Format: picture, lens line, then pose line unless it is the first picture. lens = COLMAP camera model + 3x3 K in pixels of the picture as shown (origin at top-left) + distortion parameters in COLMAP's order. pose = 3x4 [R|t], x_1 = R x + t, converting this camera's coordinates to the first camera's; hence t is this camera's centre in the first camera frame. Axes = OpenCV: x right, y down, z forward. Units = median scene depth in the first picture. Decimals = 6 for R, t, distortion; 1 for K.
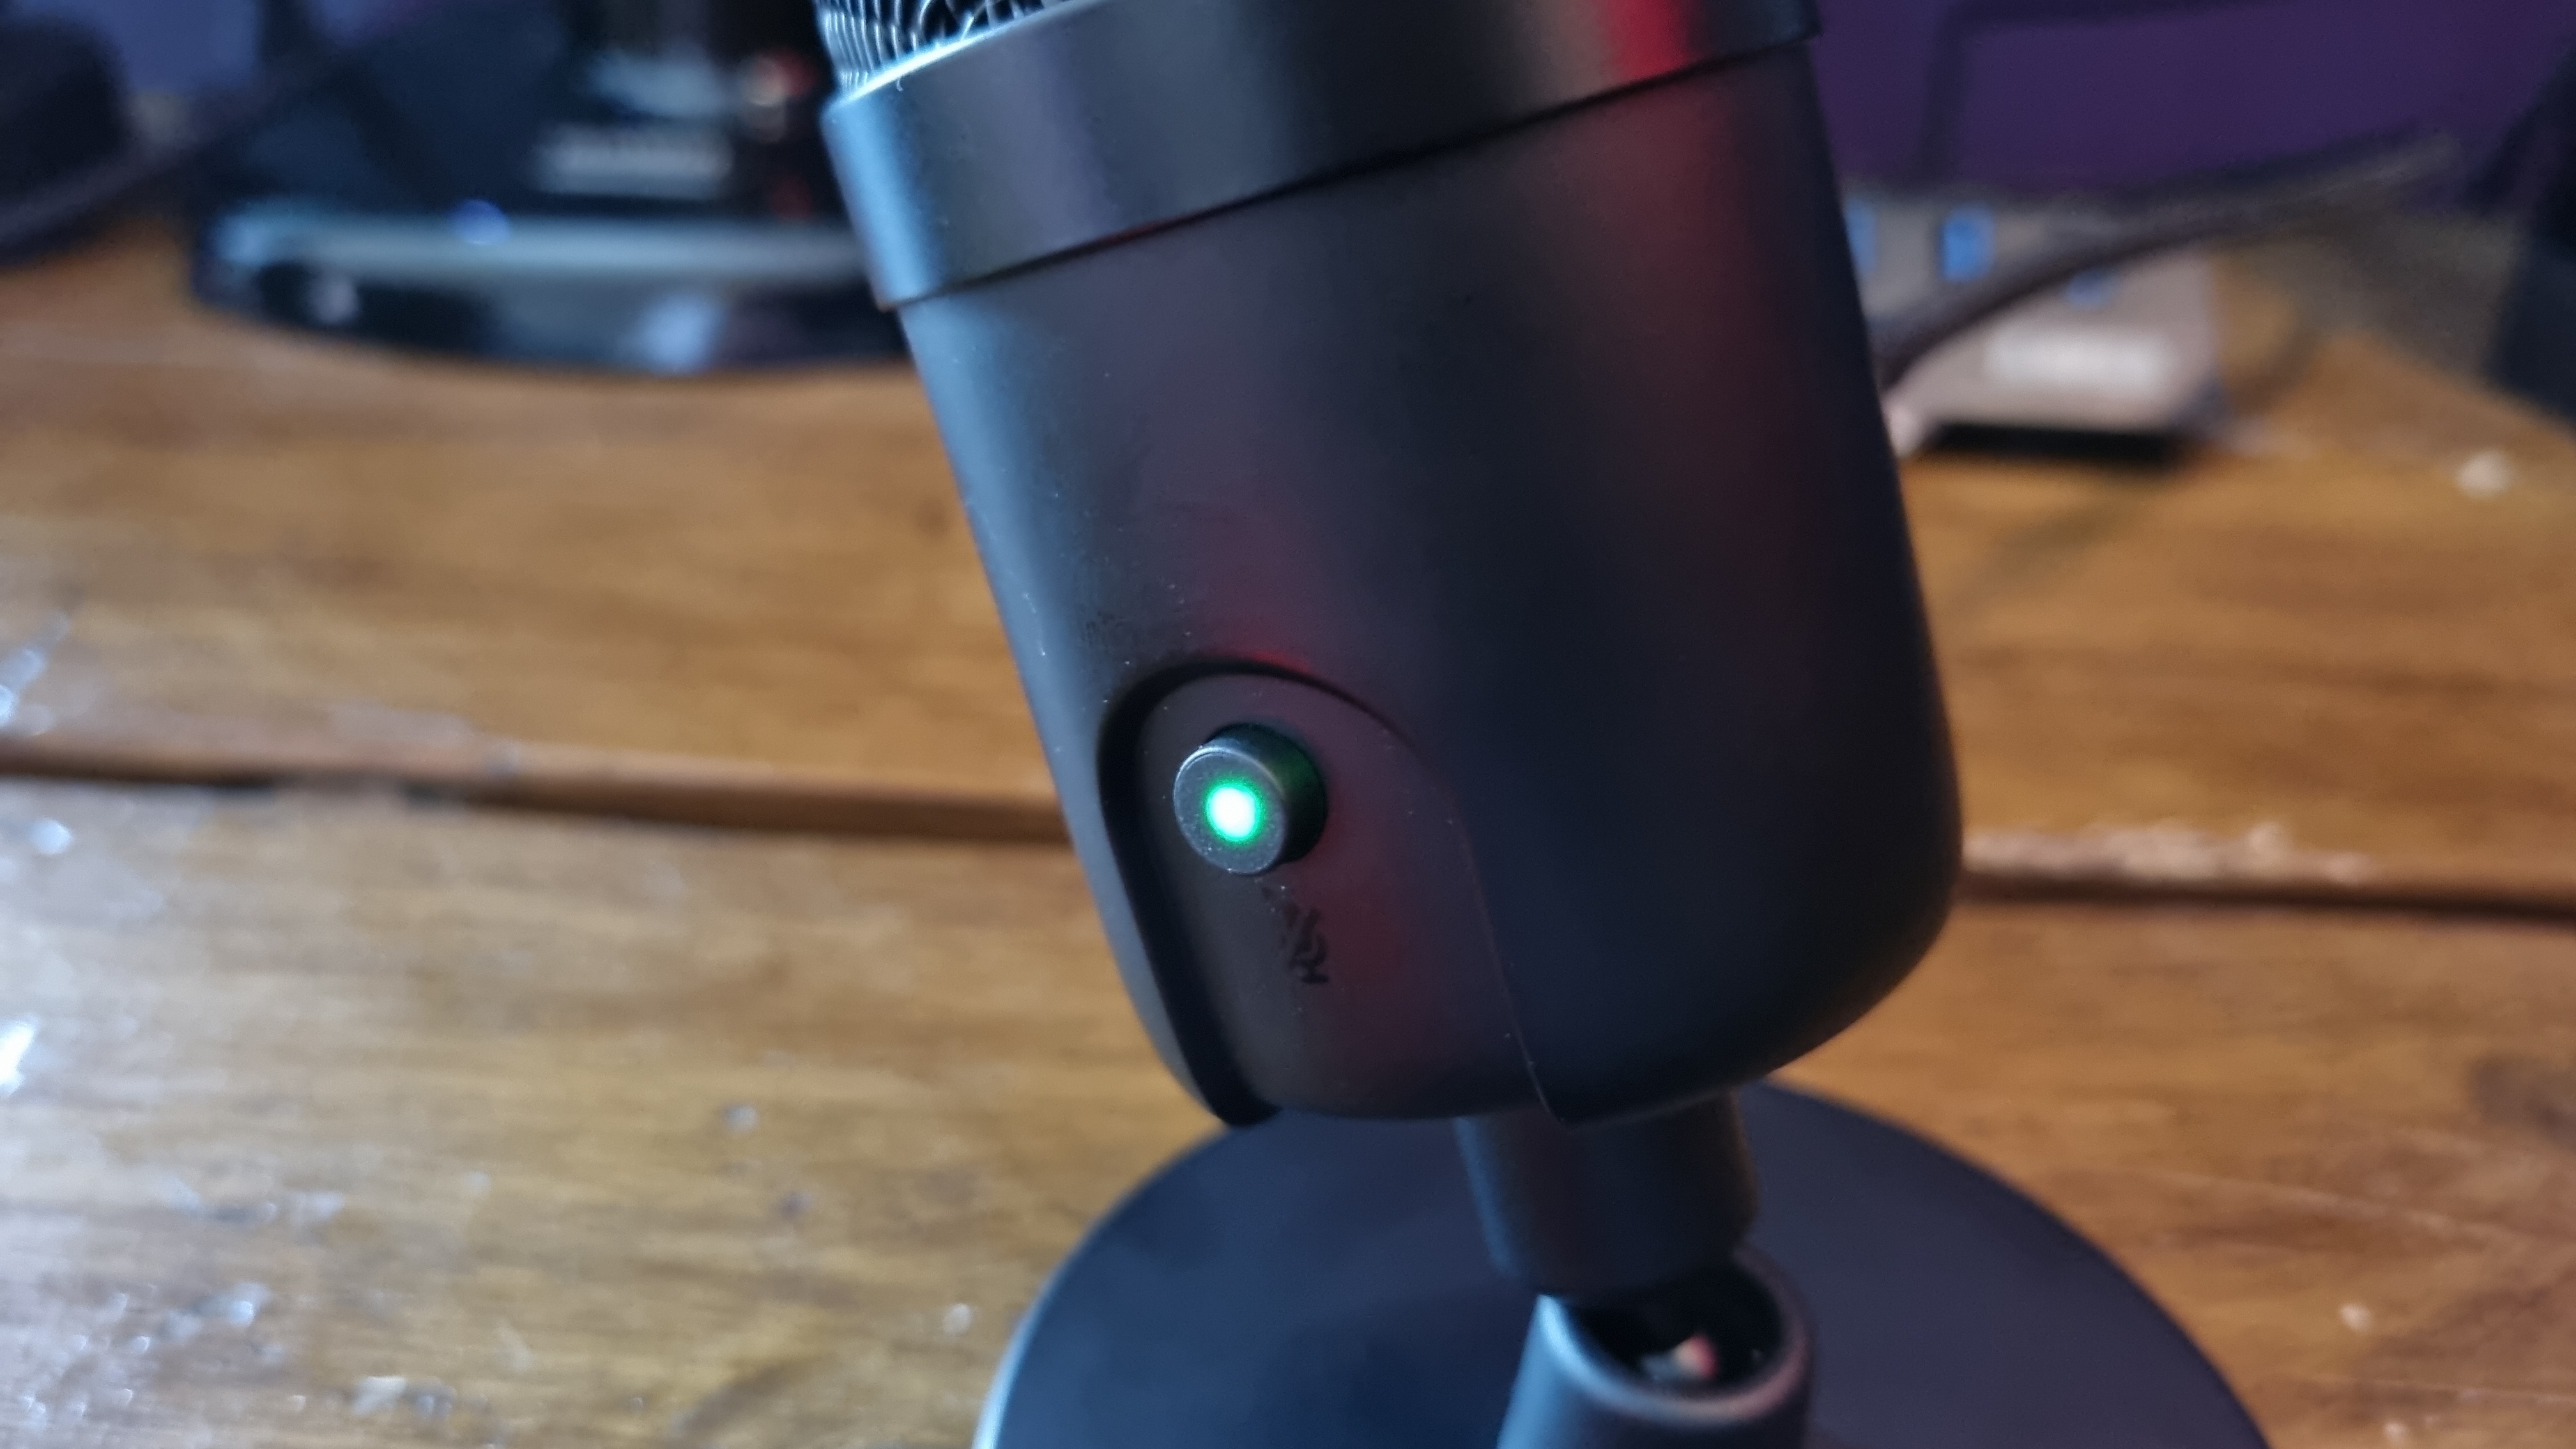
lens RADIAL K [[2040.1, 0, 1417.0], [0, 2040.1, 726.5], [0, 0, 1]] dist [-0.047168, -0.001890]
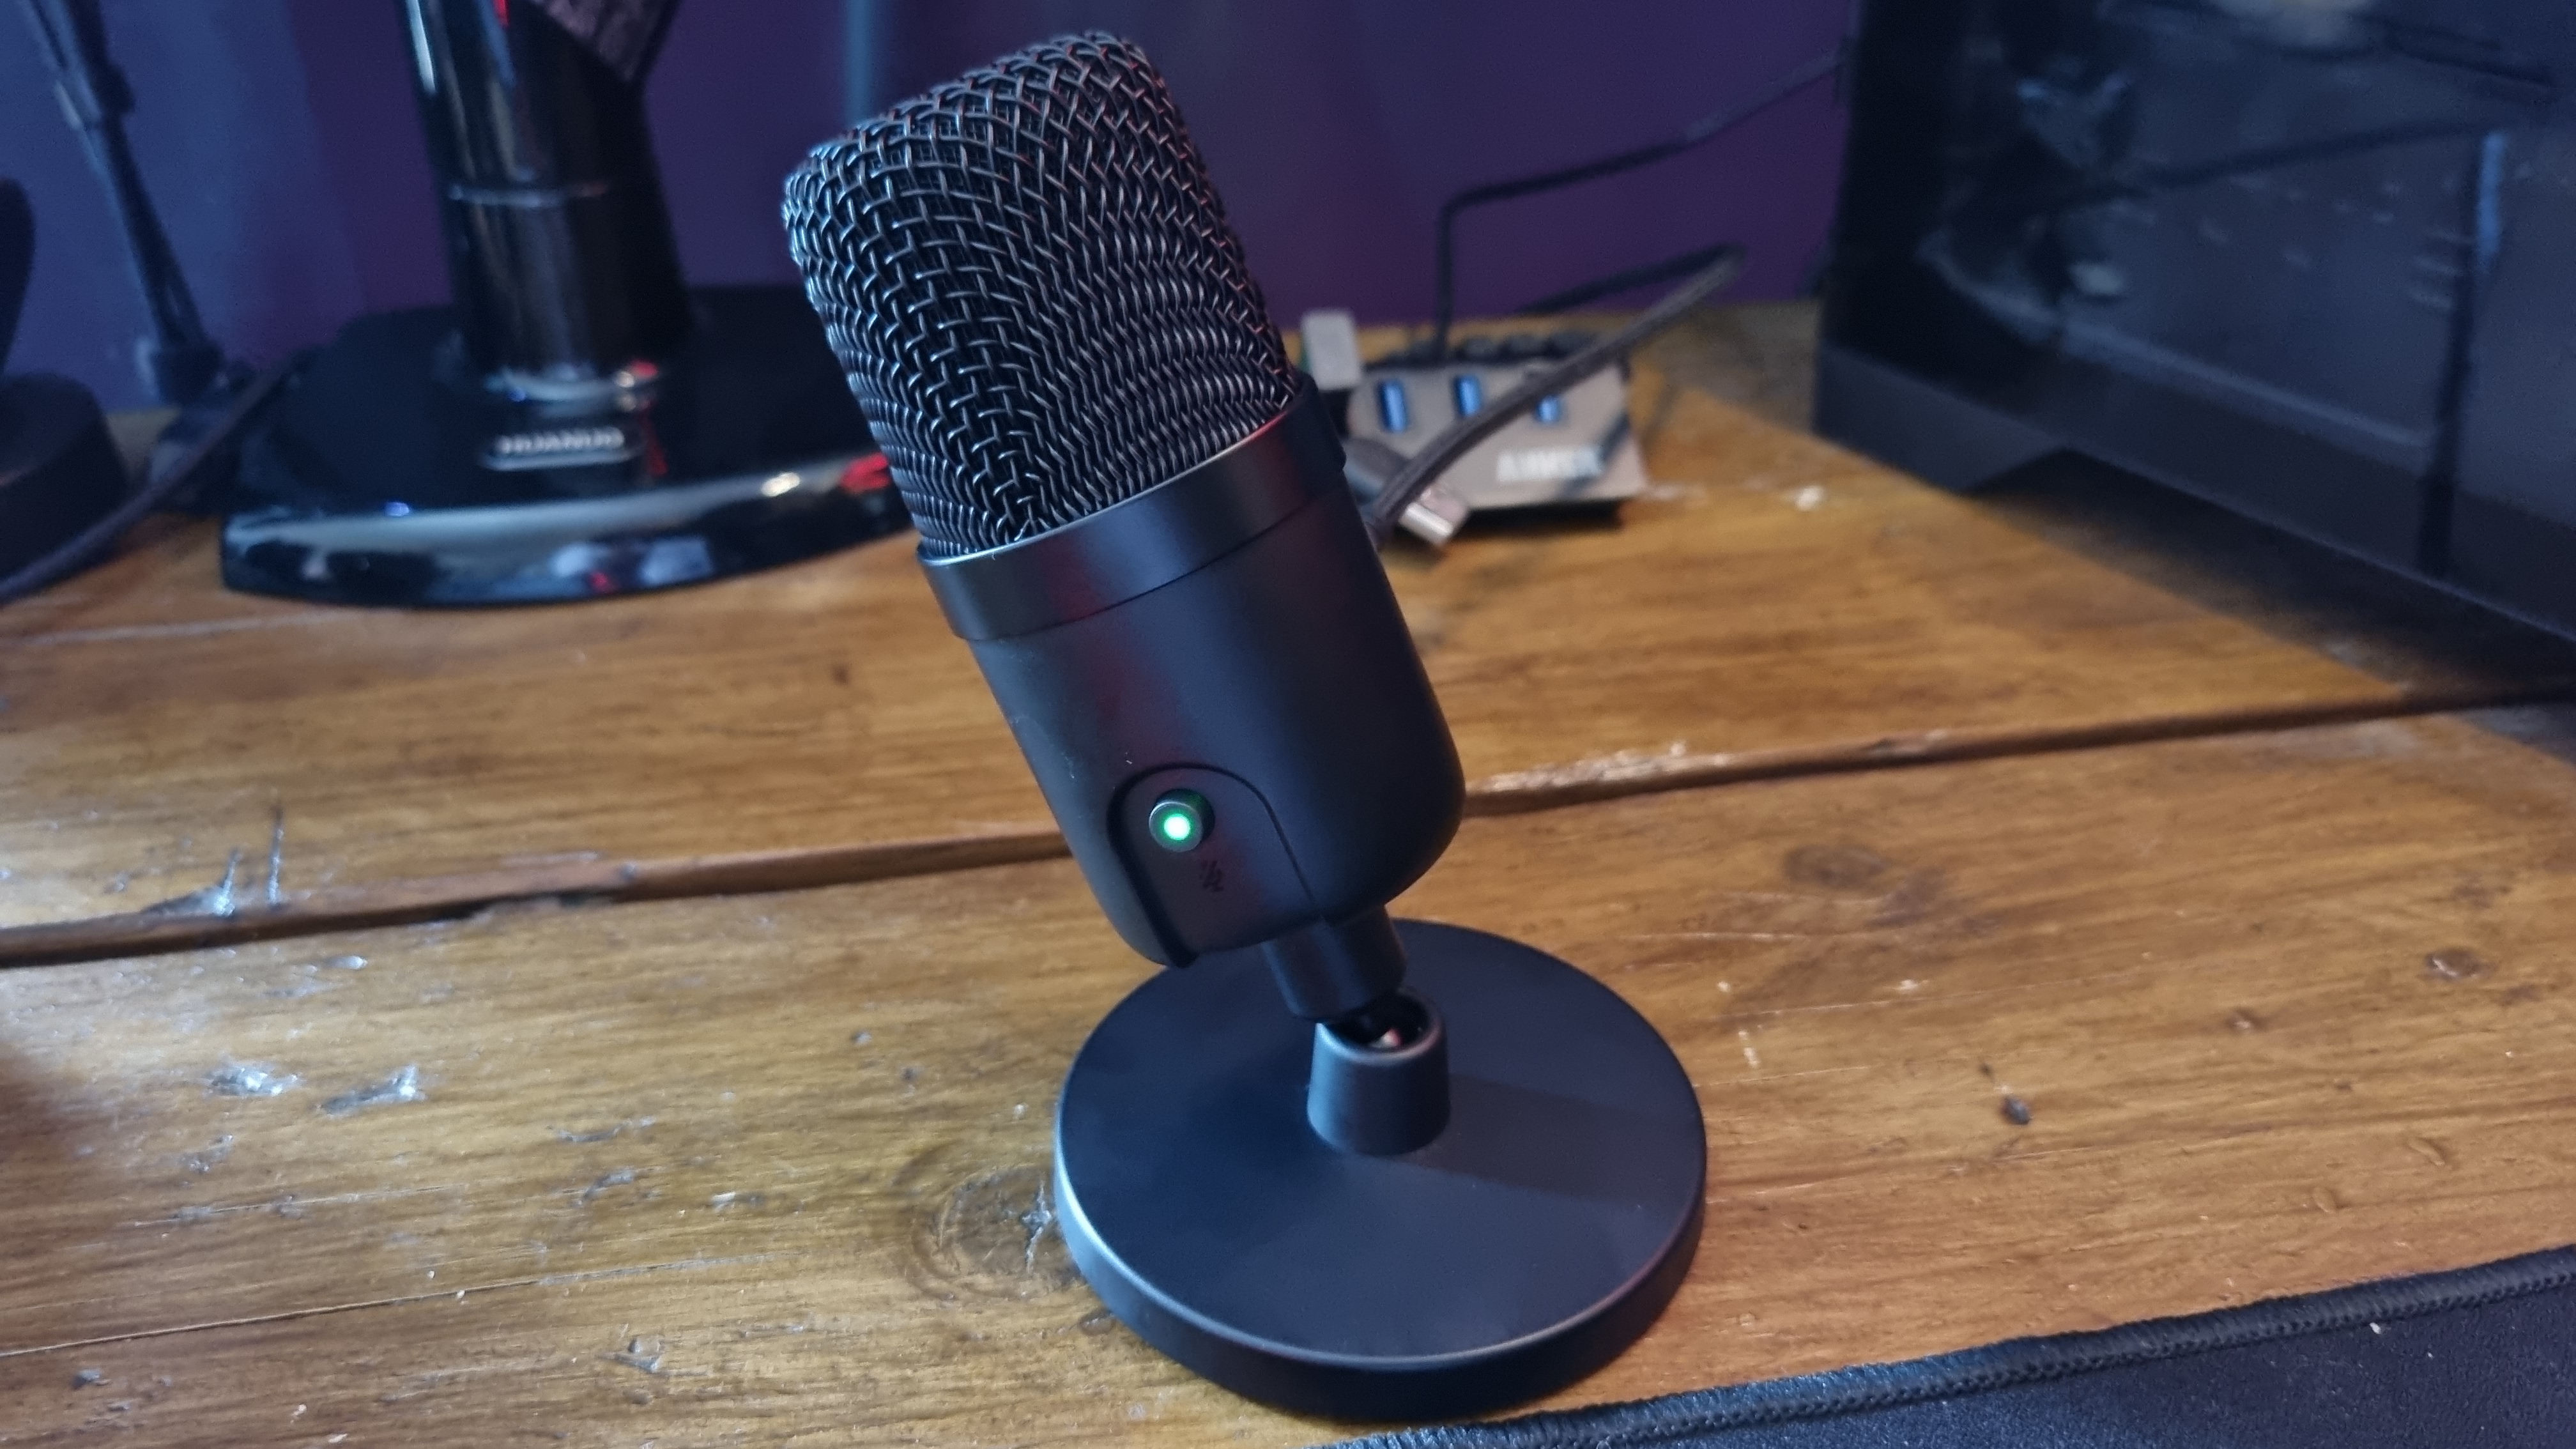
lens RADIAL K [[1974.5, 0, 1288.0], [0, 1974.5, 724.5], [0, 0, 1]] dist [-0.008625, -0.002583]
pose [[0.982125, -0.153922, 0.108346, -0.109973], [0.153623, 0.988067, 0.011153, -0.042919], [-0.108770, 0.005691, 0.994051, -0.778016]]
